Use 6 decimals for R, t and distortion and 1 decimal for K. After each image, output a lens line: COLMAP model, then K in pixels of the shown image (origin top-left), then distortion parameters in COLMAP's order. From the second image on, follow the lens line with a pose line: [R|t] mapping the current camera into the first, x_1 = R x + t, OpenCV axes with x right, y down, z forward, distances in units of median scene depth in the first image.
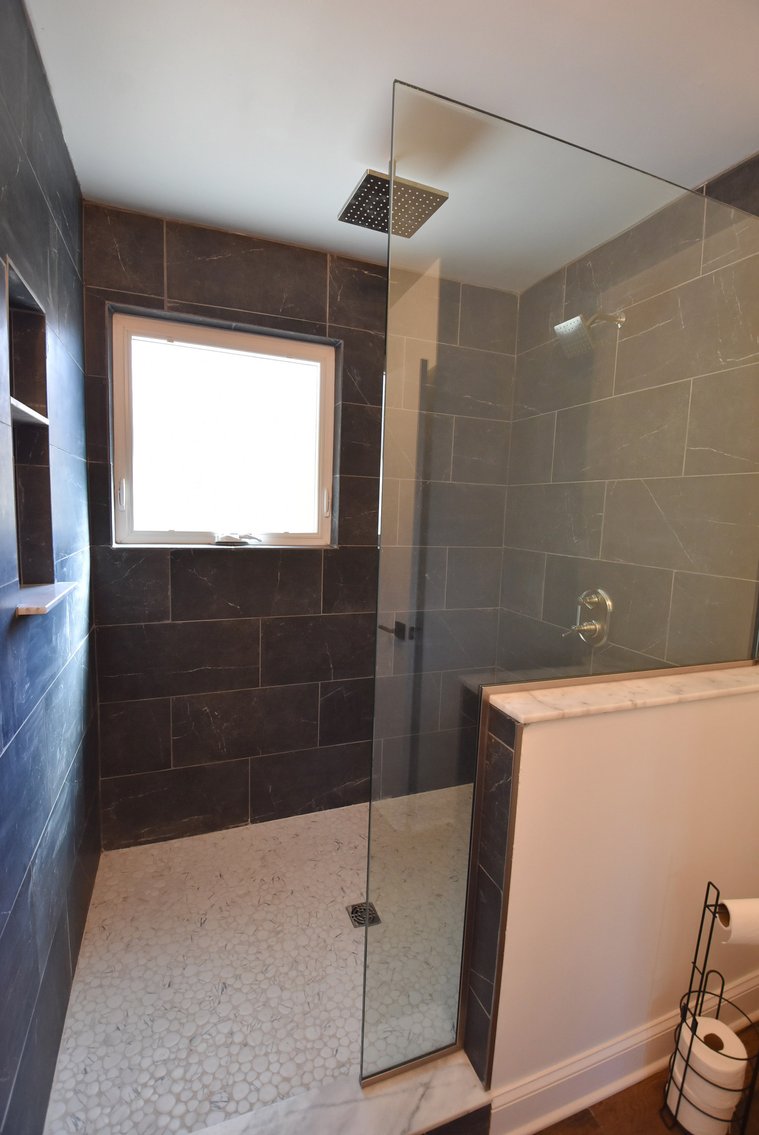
lens RADIAL K [[502.5, 0, 383.2], [0, 502.5, 563.6], [0, 0, 1]] dist [0.012650, -0.024974]
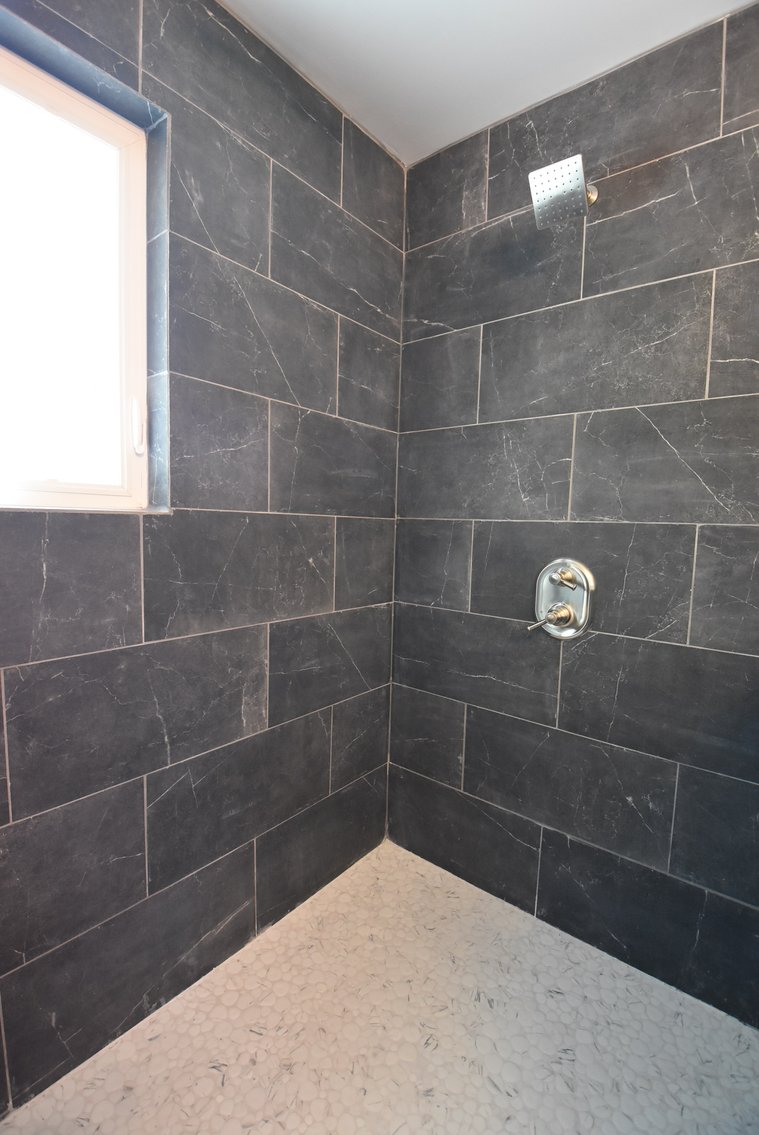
lens RADIAL K [[502.5, 0, 383.2], [0, 502.5, 563.6], [0, 0, 1]] dist [0.012650, -0.024974]
pose [[0.870452, -0.052949, 0.489398, -0.156978], [0.056729, 0.998364, 0.007115, 0.030439], [-0.488974, 0.021570, 0.872032, 0.435148]]
